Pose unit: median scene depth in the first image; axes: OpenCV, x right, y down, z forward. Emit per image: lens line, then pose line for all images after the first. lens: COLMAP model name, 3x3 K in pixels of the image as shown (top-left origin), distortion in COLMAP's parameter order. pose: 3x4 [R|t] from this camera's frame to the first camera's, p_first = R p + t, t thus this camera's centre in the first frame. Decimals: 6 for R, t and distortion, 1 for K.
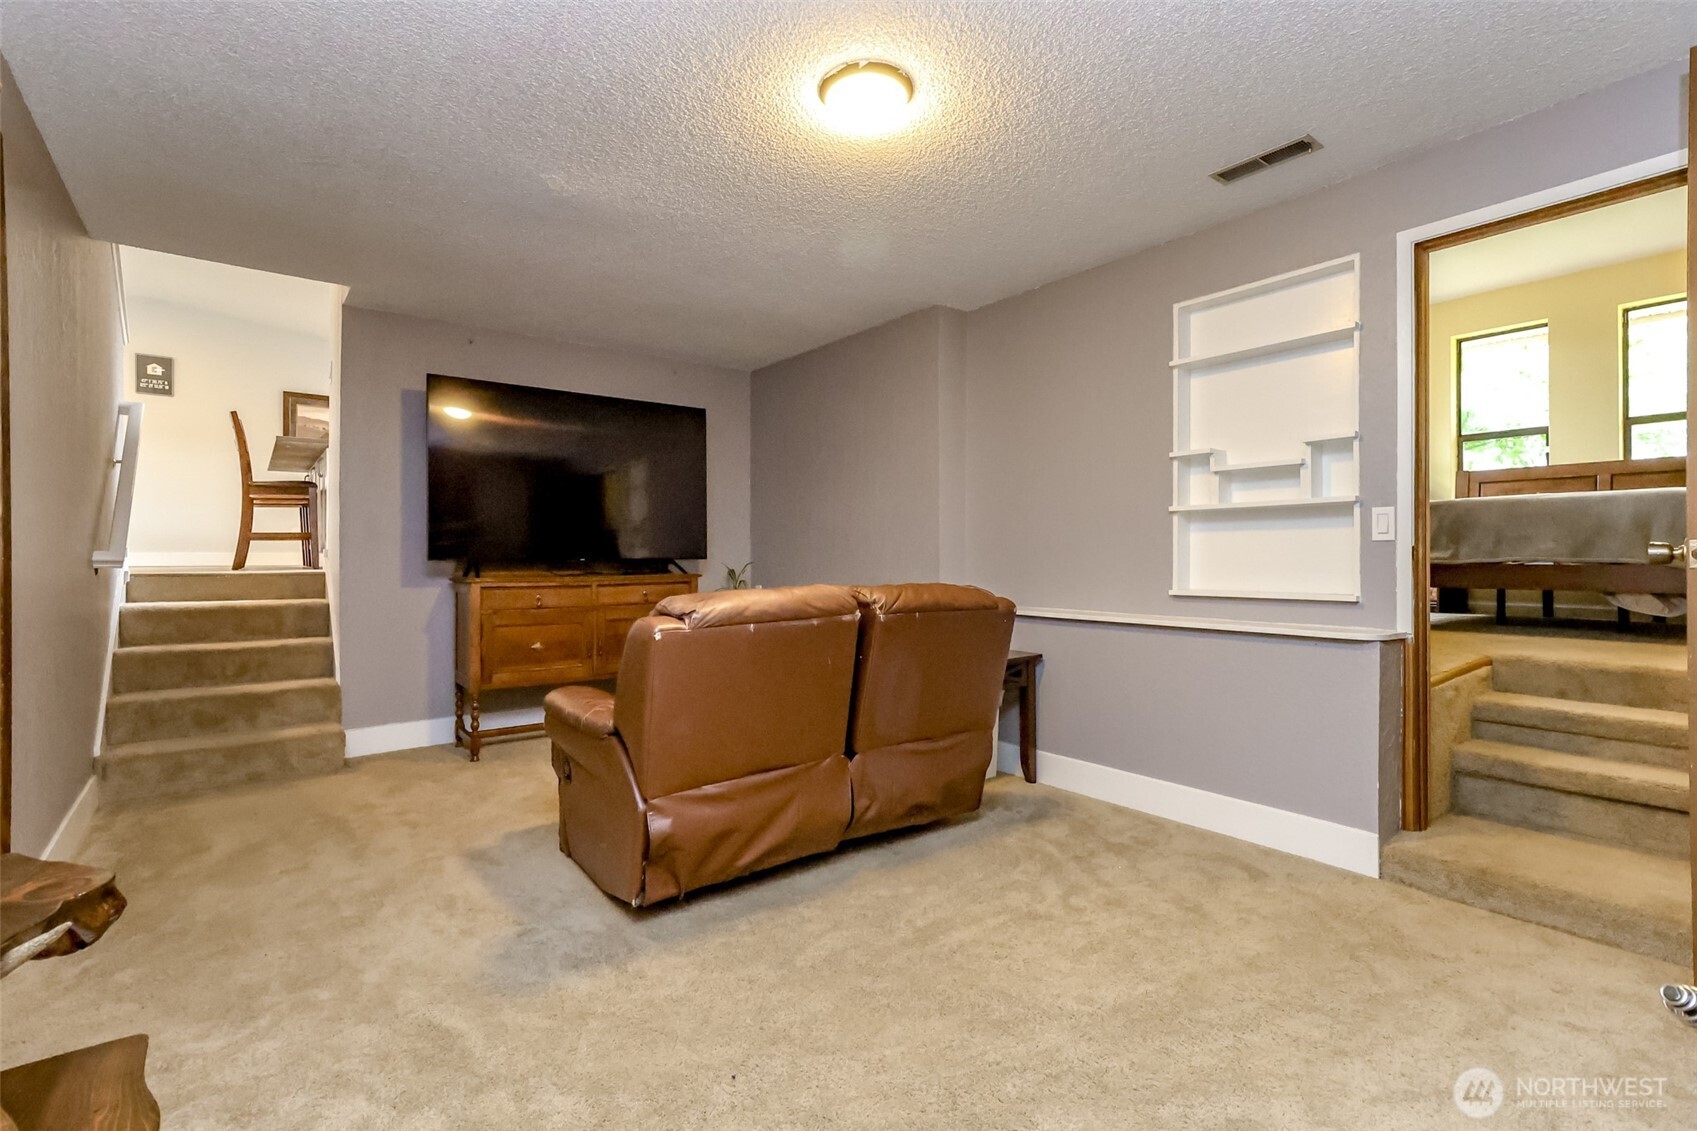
lens RADIAL K [[766.4, 0, 847.7], [0, 766.4, 556.9], [0, 0, 1]] dist [0.016137, 0.000265]
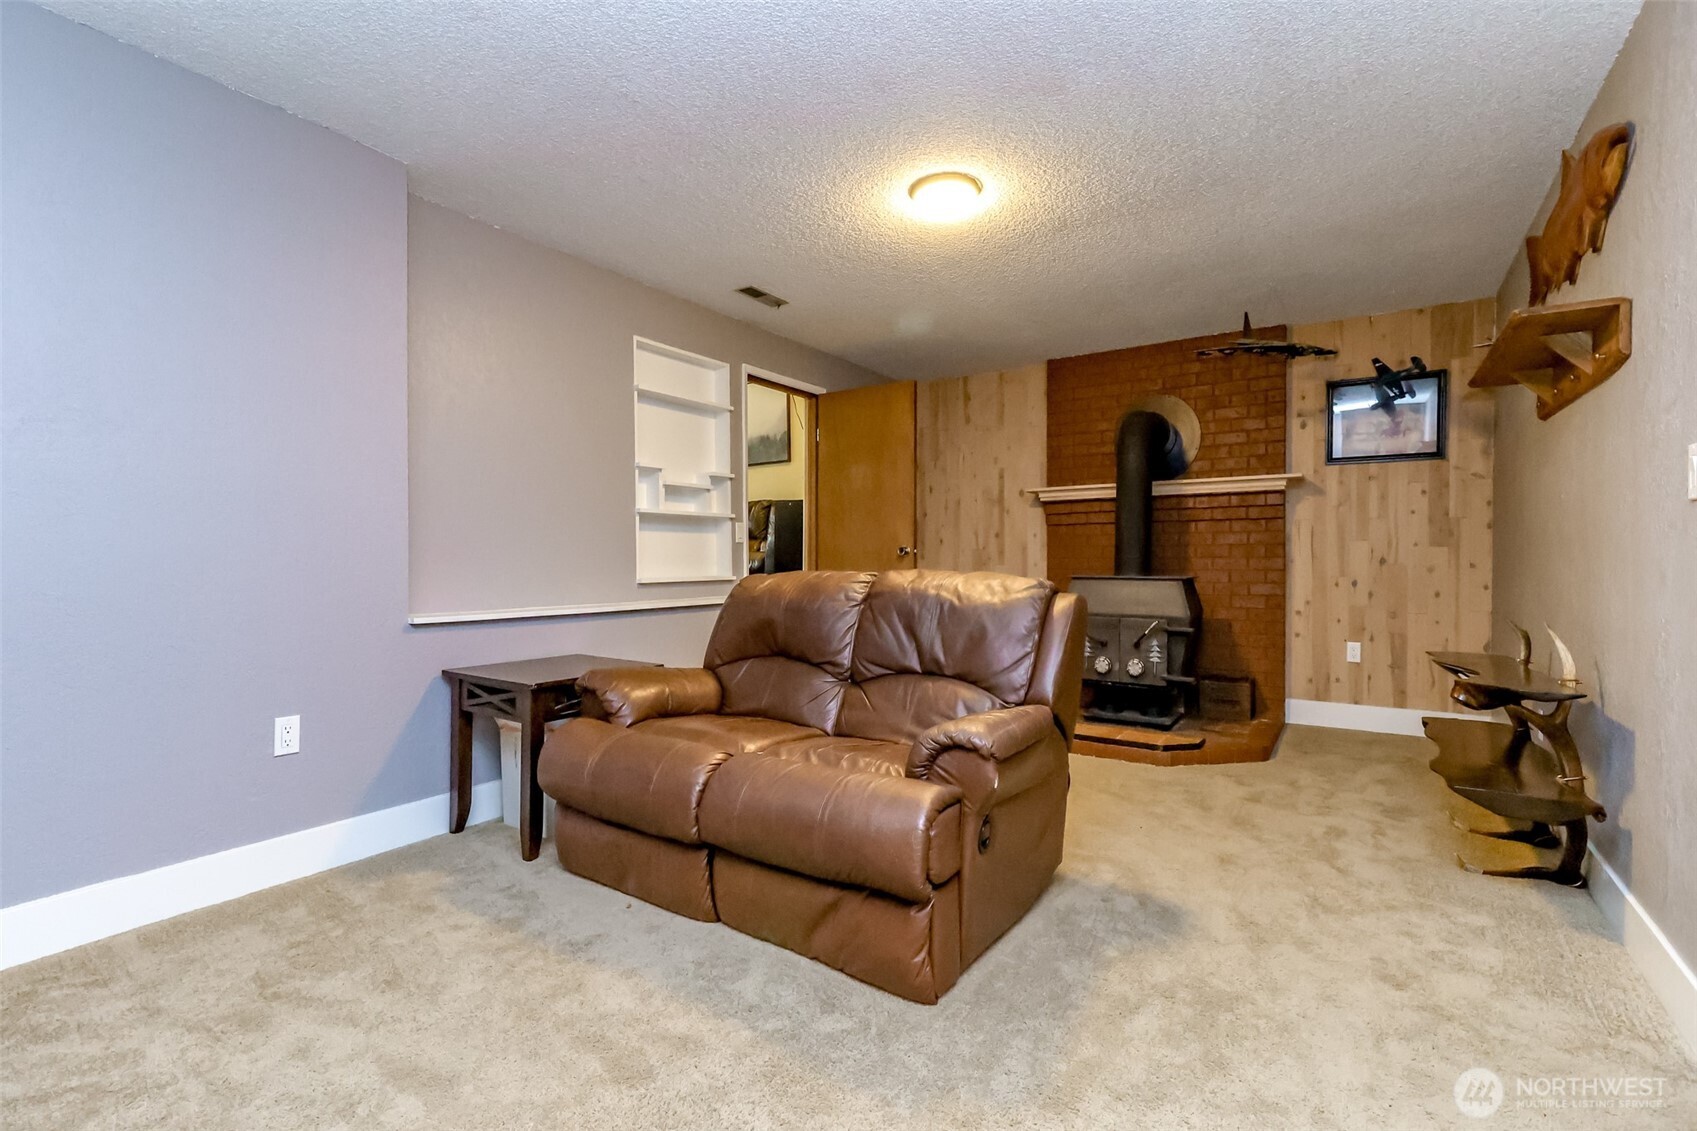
lens RADIAL K [[766.4, 0, 848.5], [0, 766.4, 561.9], [0, 0, 1]] dist [0.016137, 0.000265]
pose [[-0.283758, -0.003144, 0.958891, -0.825667], [-0.007527, 0.999971, 0.001051, 0.013410], [-0.958866, -0.006919, -0.283774, 1.061360]]
